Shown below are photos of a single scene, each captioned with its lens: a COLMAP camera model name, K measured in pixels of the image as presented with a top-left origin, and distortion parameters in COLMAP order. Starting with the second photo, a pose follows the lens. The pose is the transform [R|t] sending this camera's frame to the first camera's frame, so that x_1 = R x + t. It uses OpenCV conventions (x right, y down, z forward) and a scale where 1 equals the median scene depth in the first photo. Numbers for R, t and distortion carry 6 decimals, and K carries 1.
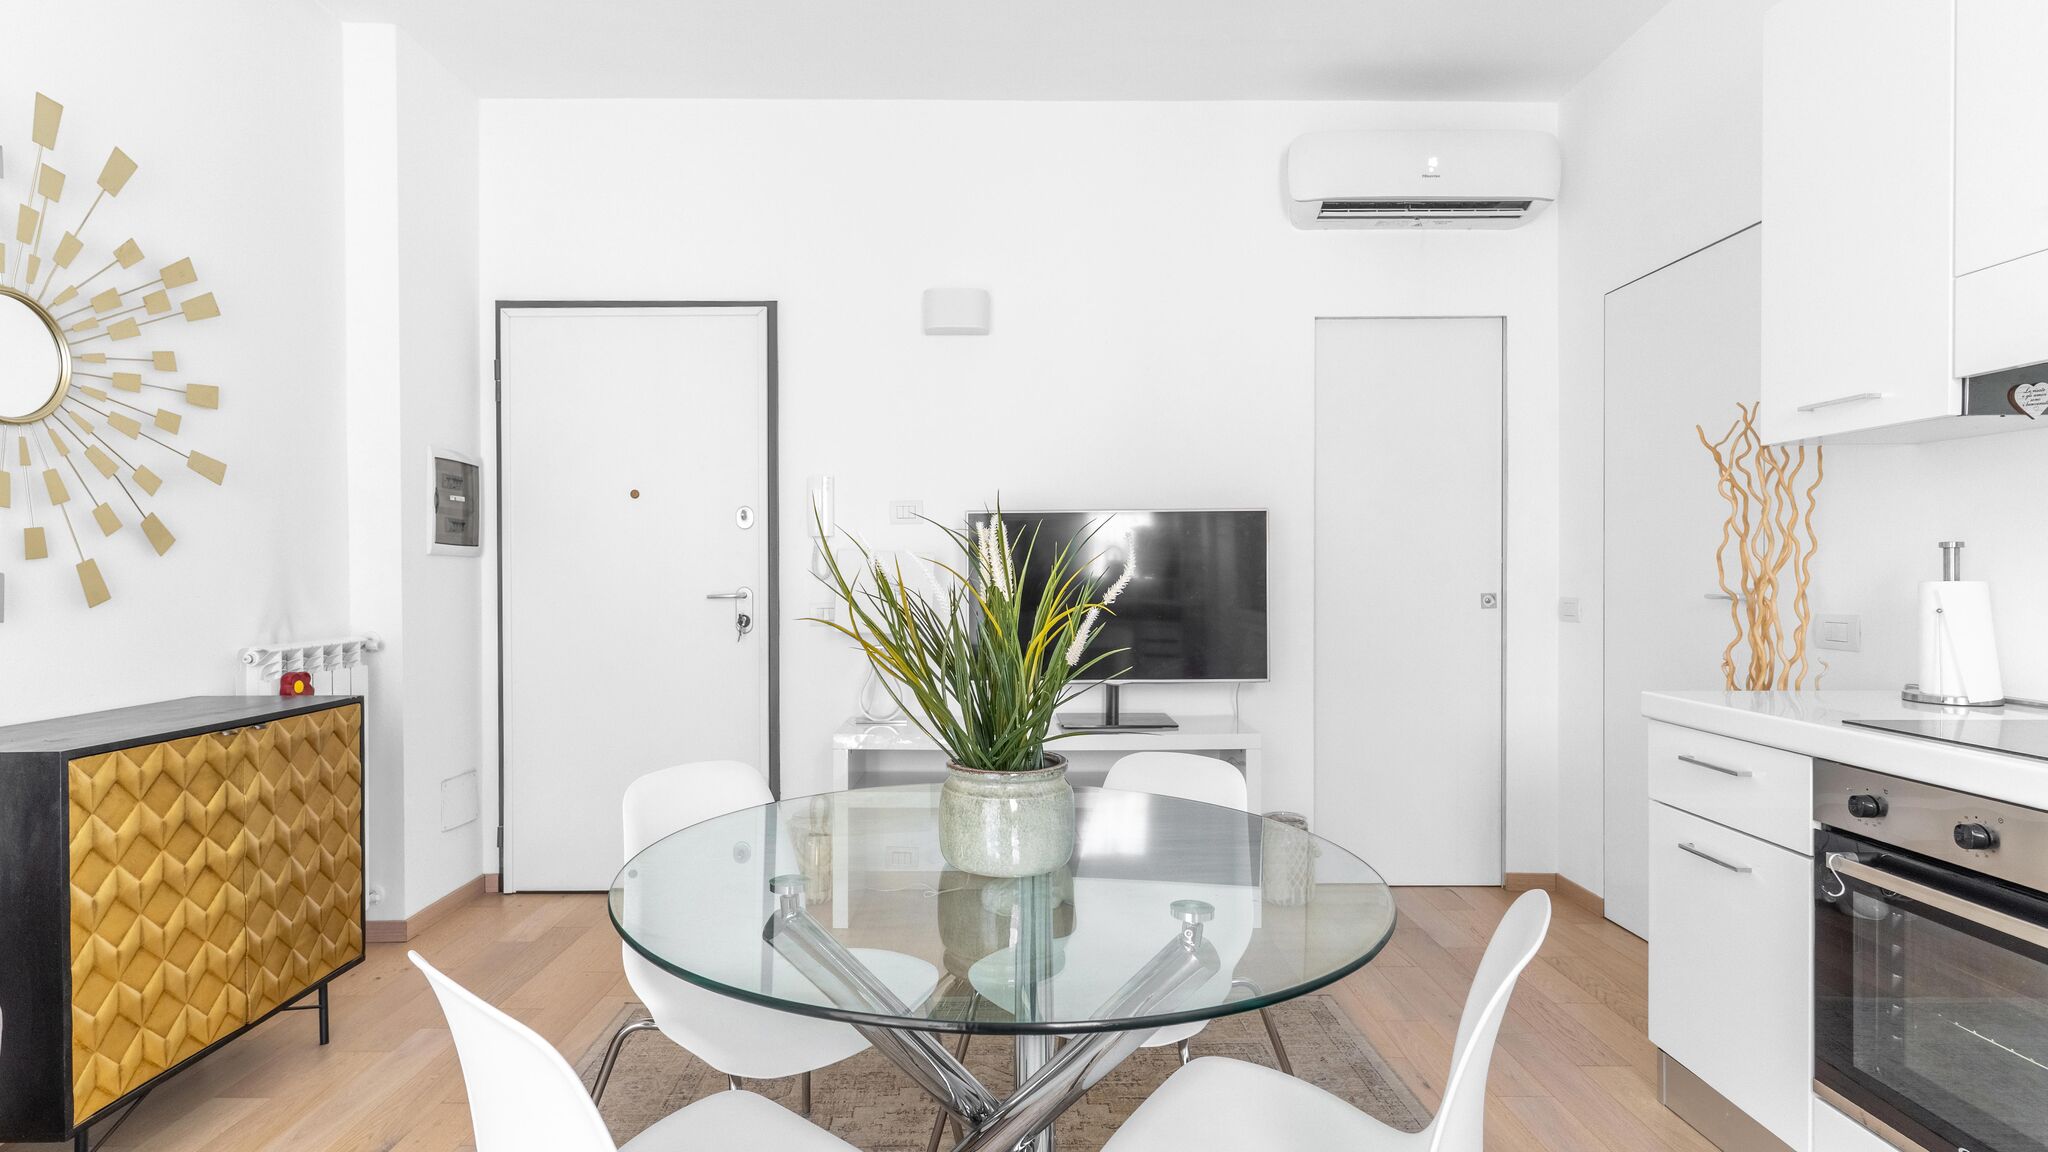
lens RADIAL K [[979.5, 0, 1007.1], [0, 979.5, 581.7], [0, 0, 1]] dist [0.002091, -0.000662]
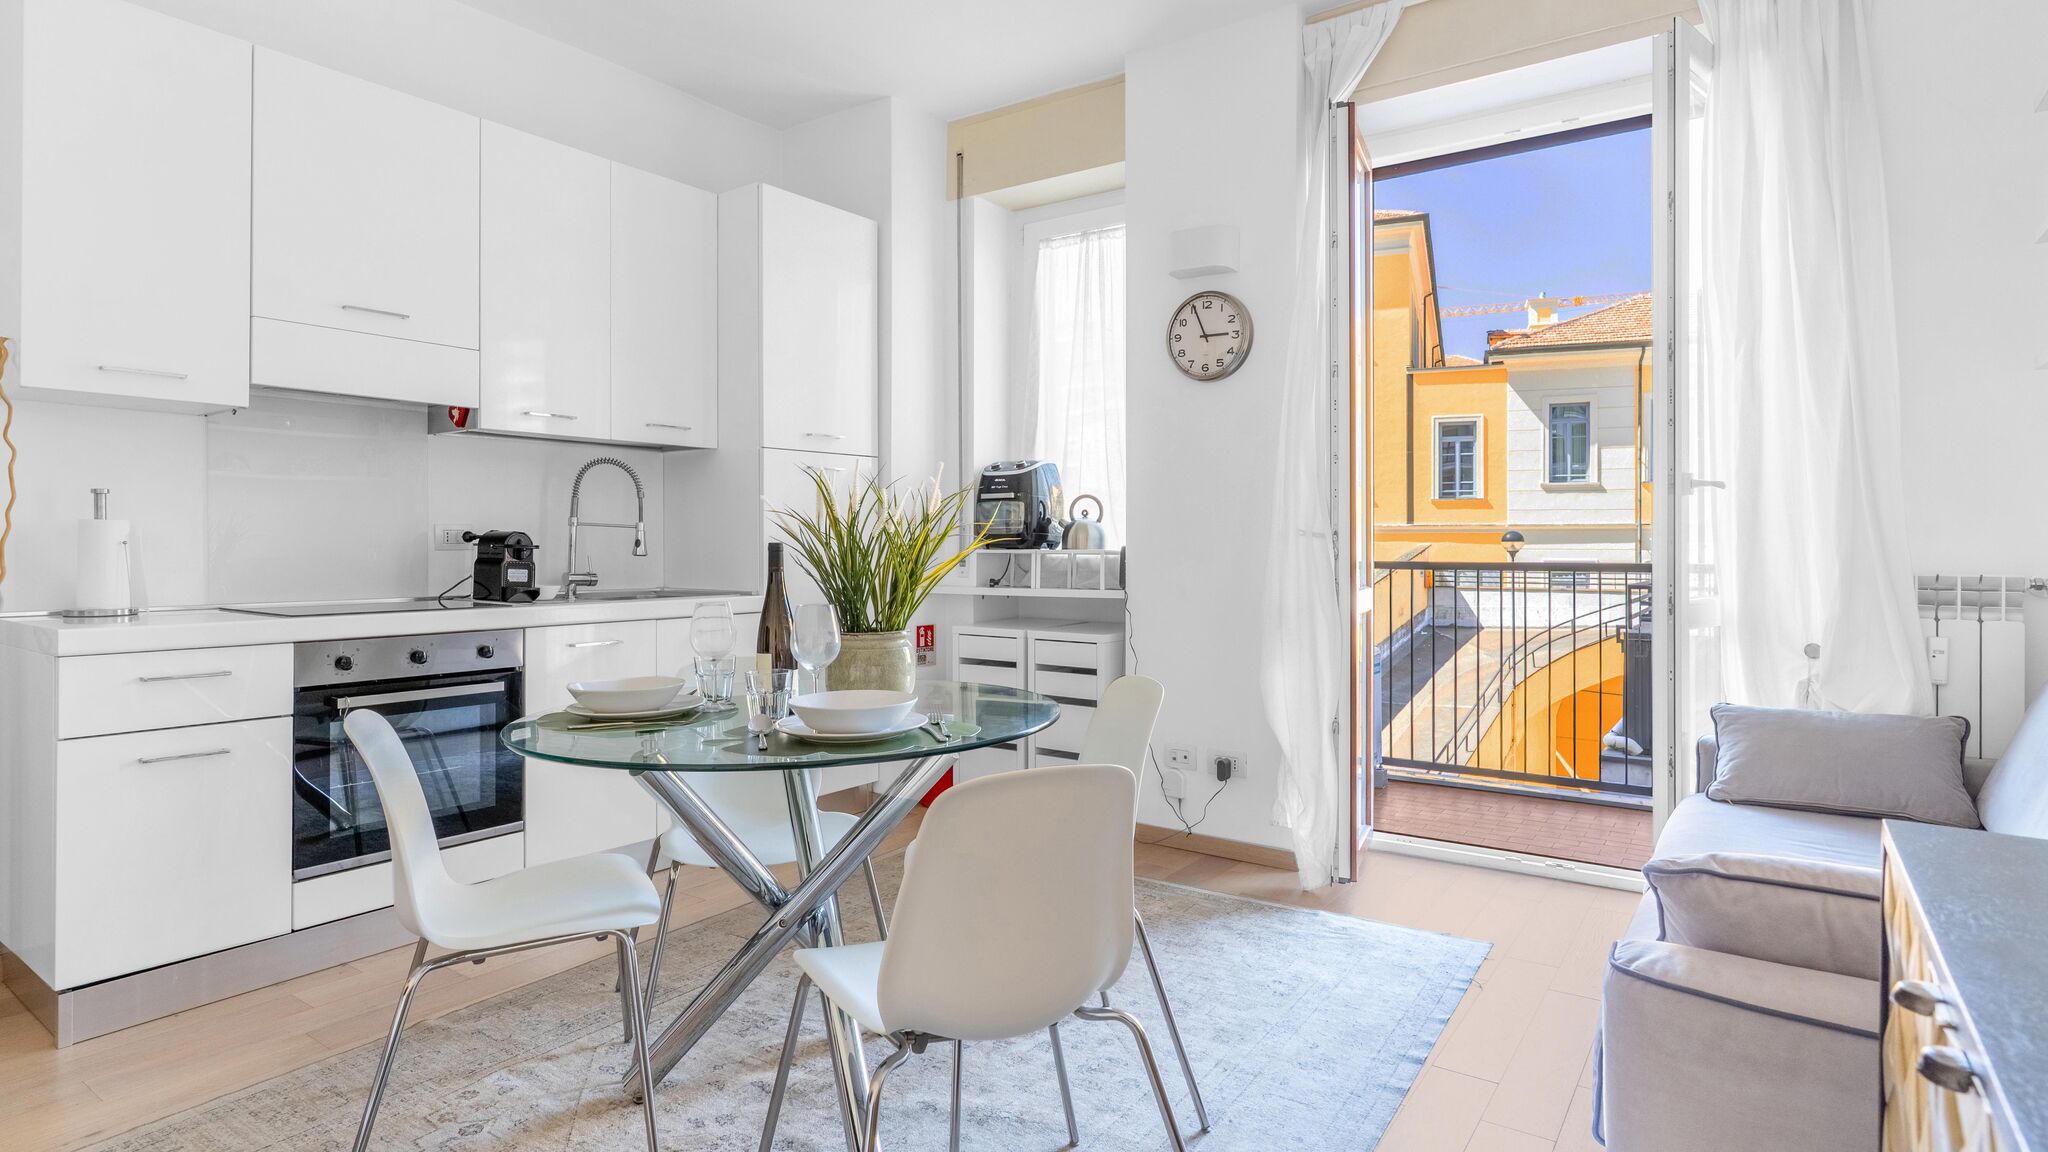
lens RADIAL K [[1065.7, 0, 1011.1], [0, 1065.7, 552.2], [0, 0, 1]] dist [-0.007936, 0.001717]
pose [[-0.820324, -0.003698, 0.571887, -0.700057], [0.004987, 0.999895, 0.013619, 0.025092], [-0.571877, 0.014024, -0.820219, 1.288208]]
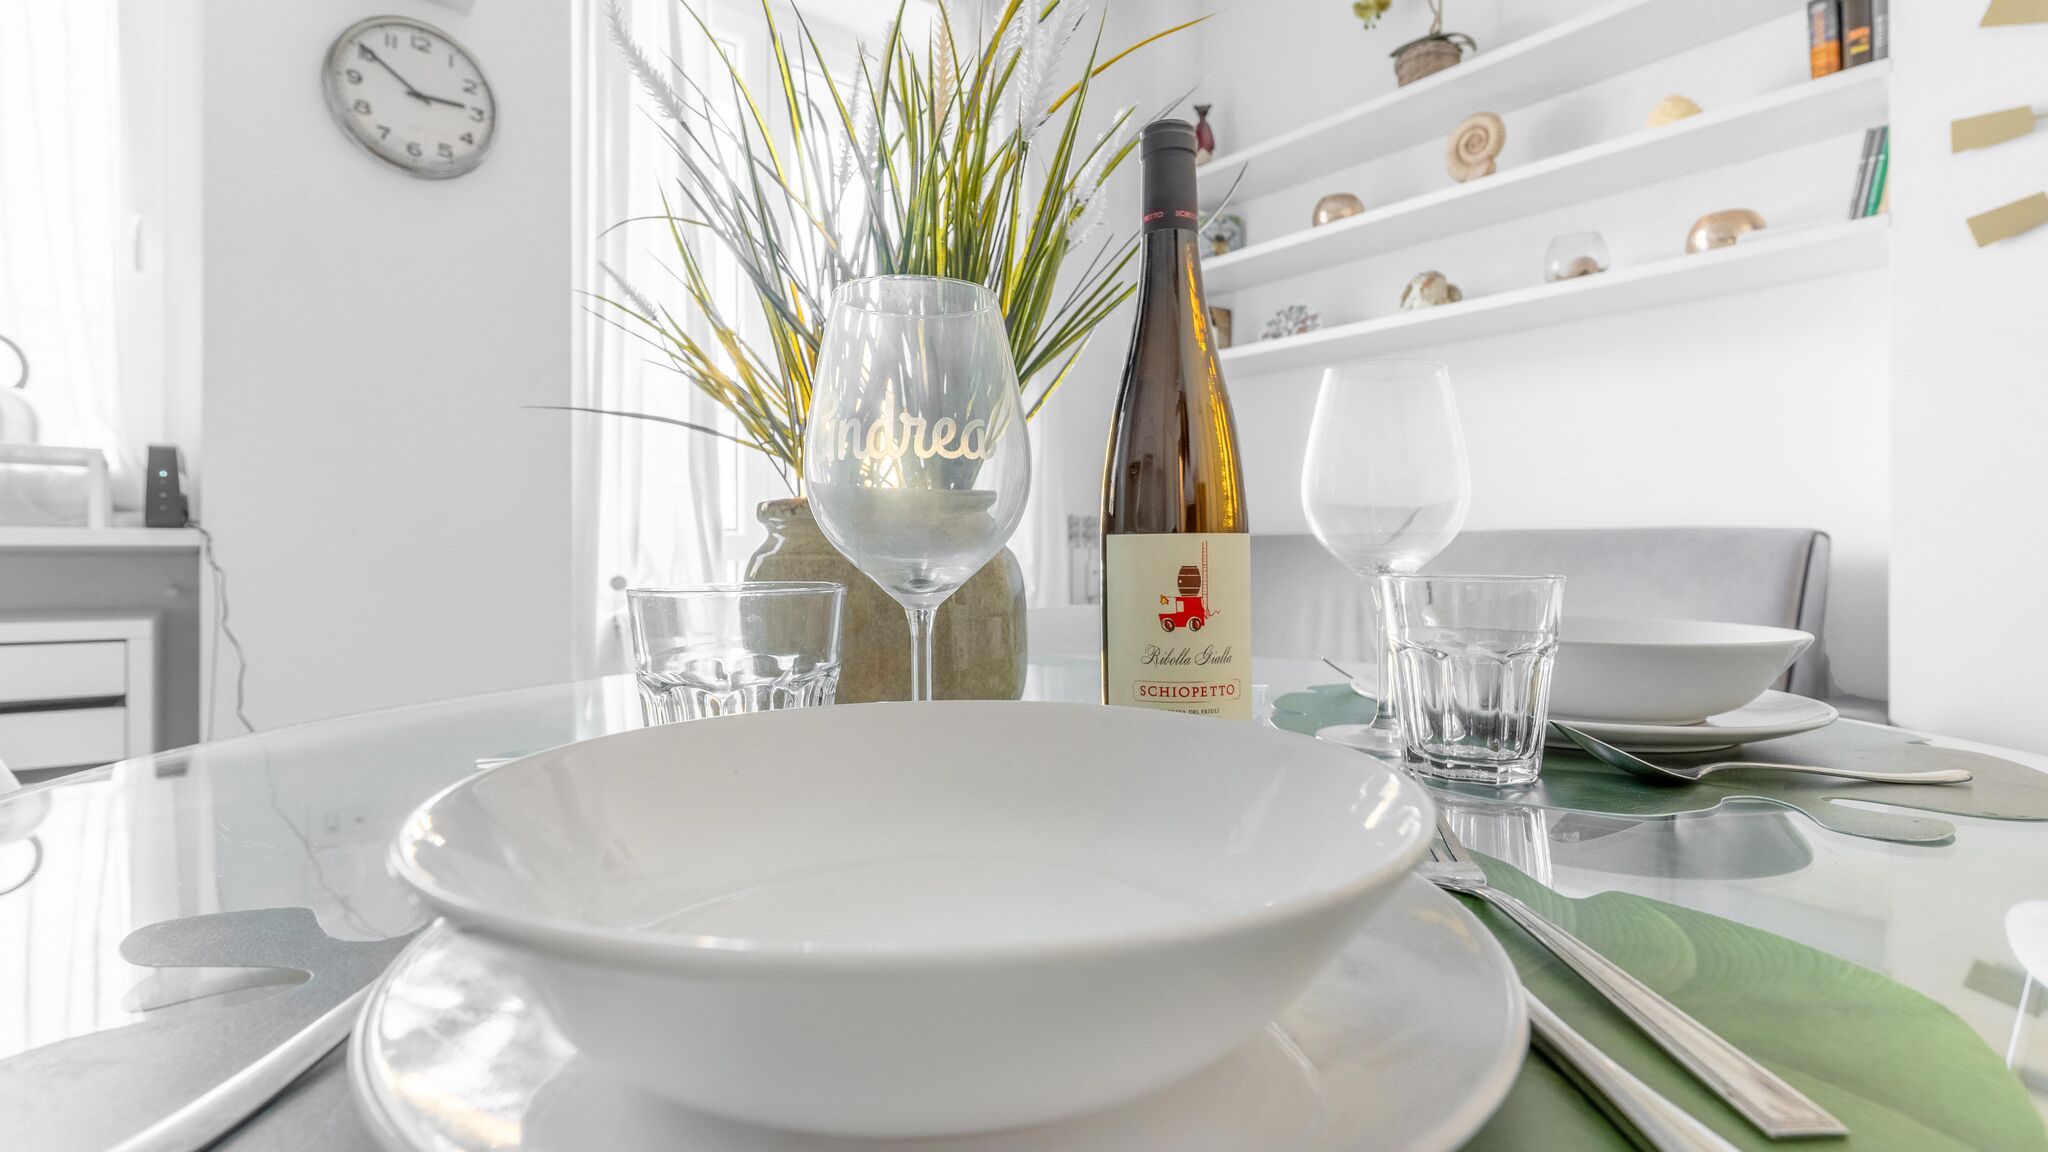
lens RADIAL K [[988.0, 0, 1019.0], [0, 988.0, 571.0], [0, 0, 1]] dist [-0.000411, 0.000267]
pose [[-0.767439, 0.004351, -0.641107, 0.160754], [-0.007770, 0.999840, 0.016087, 0.129245], [0.641075, 0.017327, -0.767283, 0.805039]]
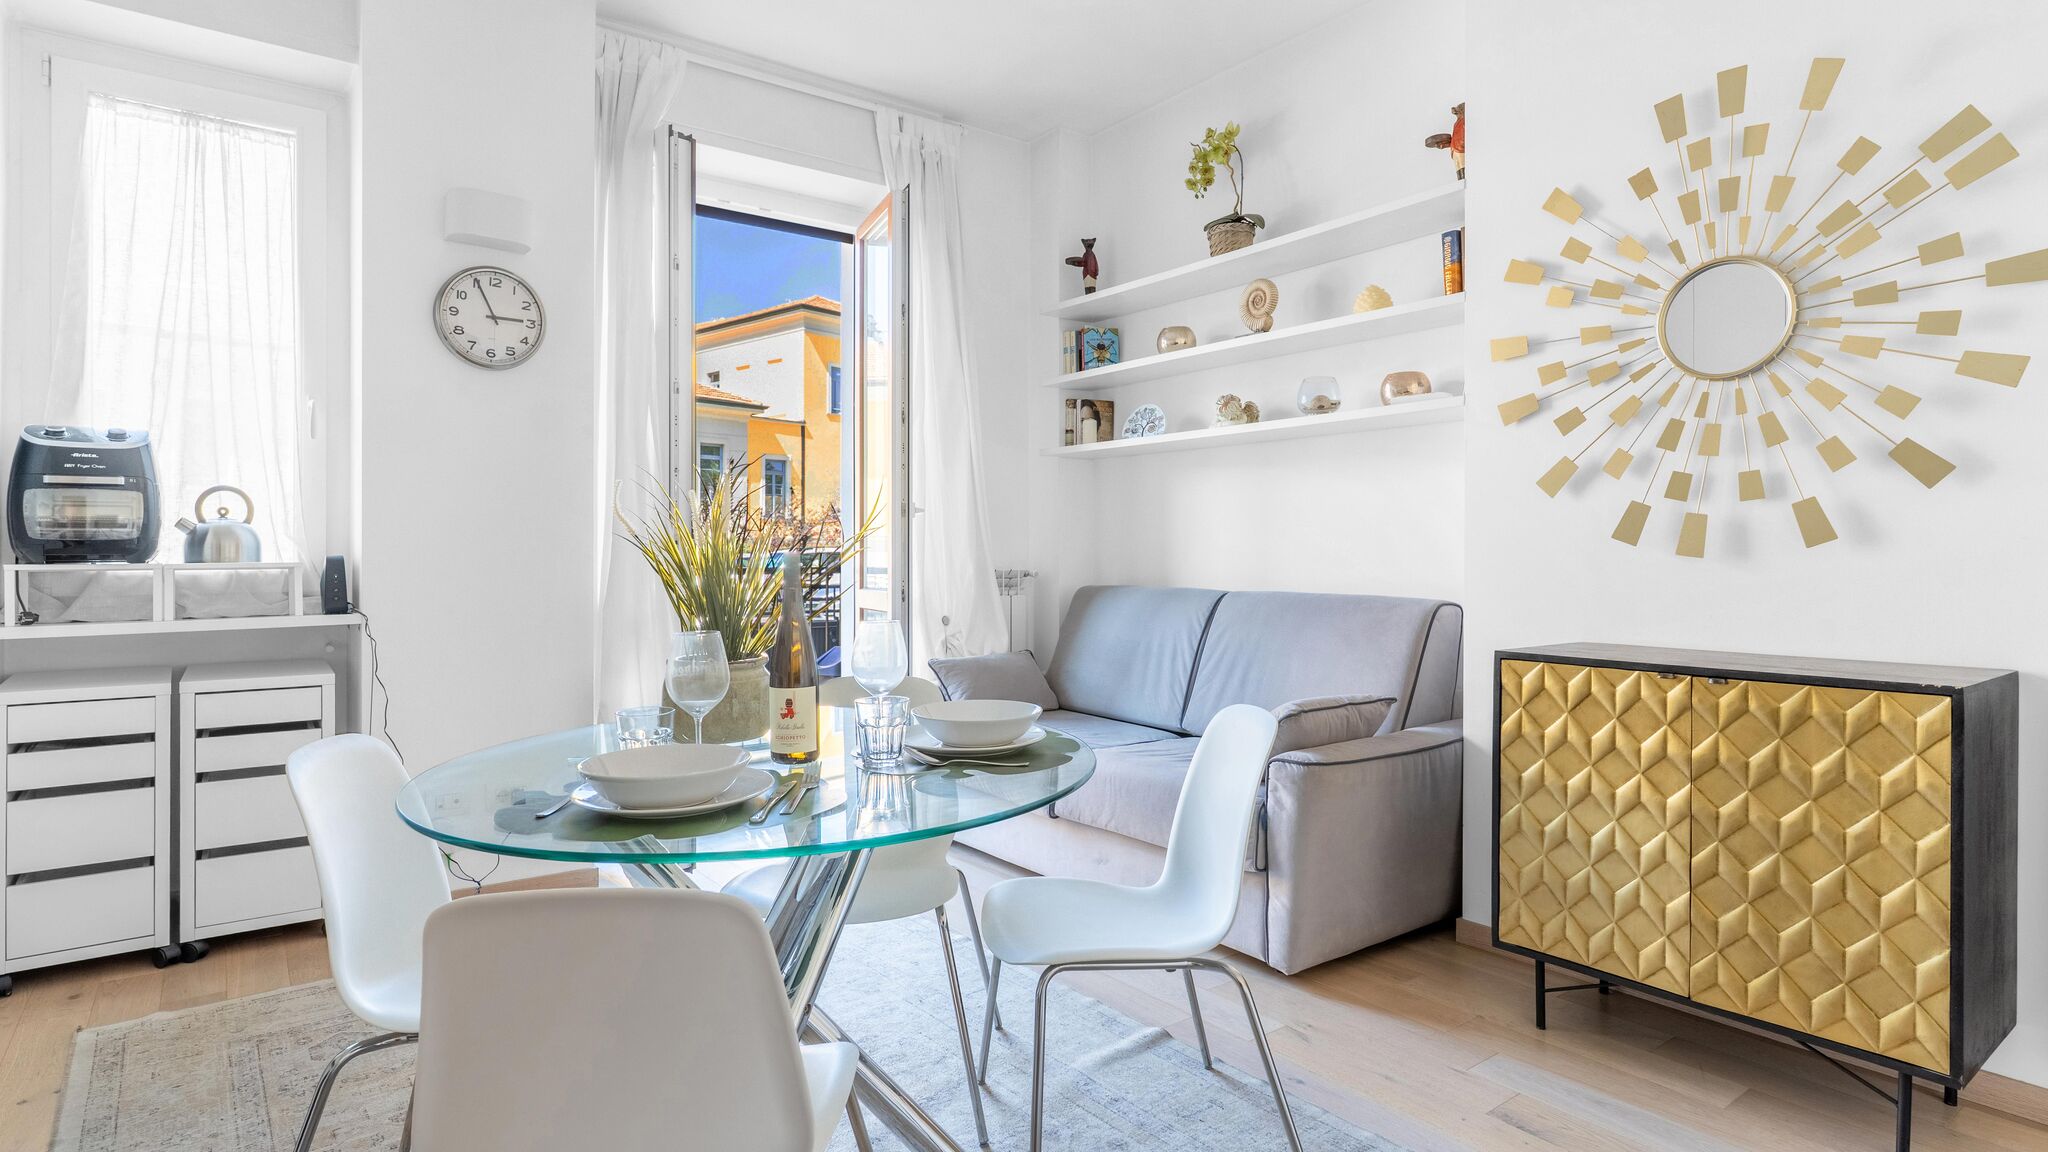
lens RADIAL K [[1058.1, 0, 1025.6], [0, 1058.1, 570.1], [0, 0, 1]] dist [-0.002755, 0.000682]
pose [[-0.792181, 0.014631, -0.610111, 0.311496], [-0.000171, 0.999707, 0.024195, 0.023452], [0.610286, 0.019271, -0.791947, 1.348198]]
